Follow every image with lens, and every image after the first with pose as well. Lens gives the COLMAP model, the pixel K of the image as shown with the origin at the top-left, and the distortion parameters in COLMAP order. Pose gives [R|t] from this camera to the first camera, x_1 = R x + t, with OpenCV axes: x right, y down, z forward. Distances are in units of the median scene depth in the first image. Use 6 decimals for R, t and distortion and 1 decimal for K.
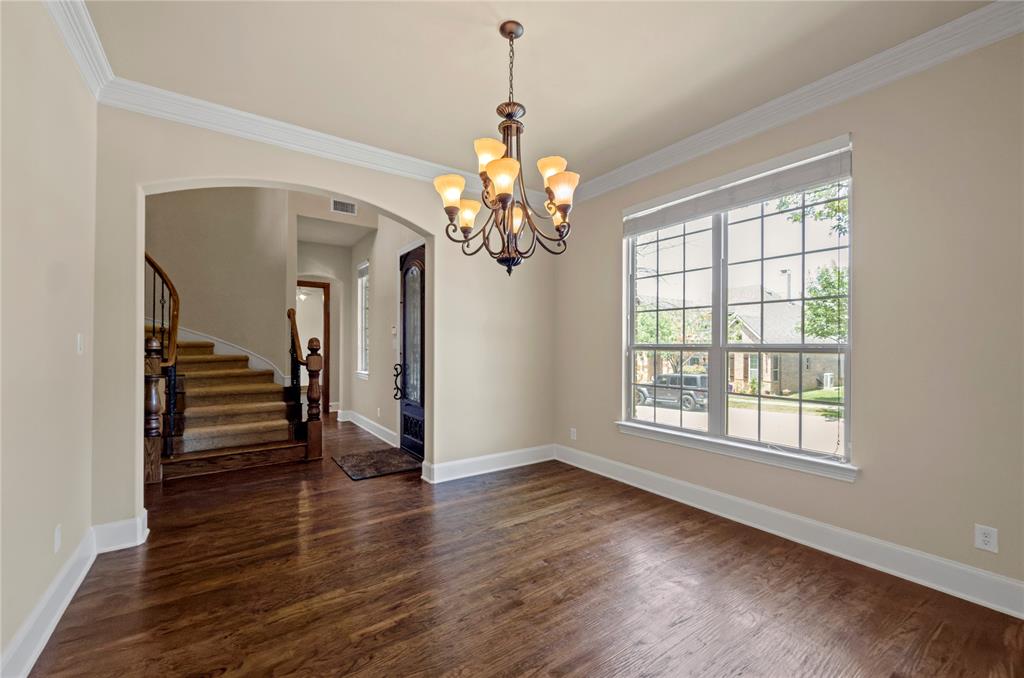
lens RADIAL K [[414.1, 0, 512.8], [0, 414.1, 345.1], [0, 0, 1]] dist [0.000666, 0.000071]
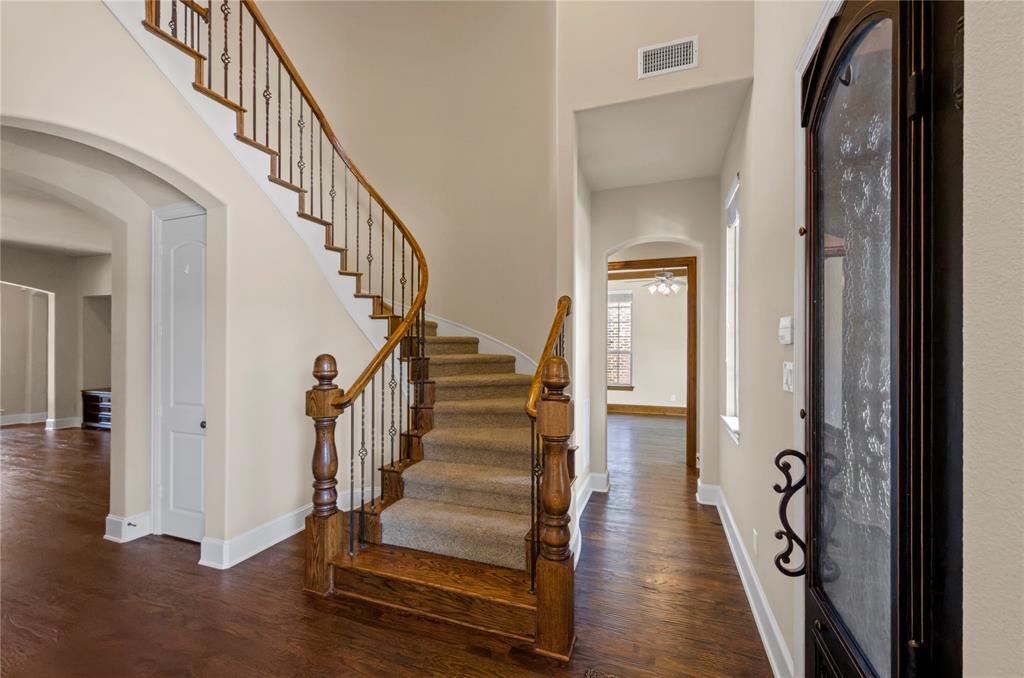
lens RADIAL K [[414.1, 0, 512.8], [0, 414.1, 345.1], [0, 0, 1]] dist [0.000666, 0.000071]
pose [[0.571857, -0.002107, -0.820350, -0.152641], [0.000338, 0.999997, -0.002332, -0.026872], [0.820353, 0.001056, 0.571857, 0.676572]]
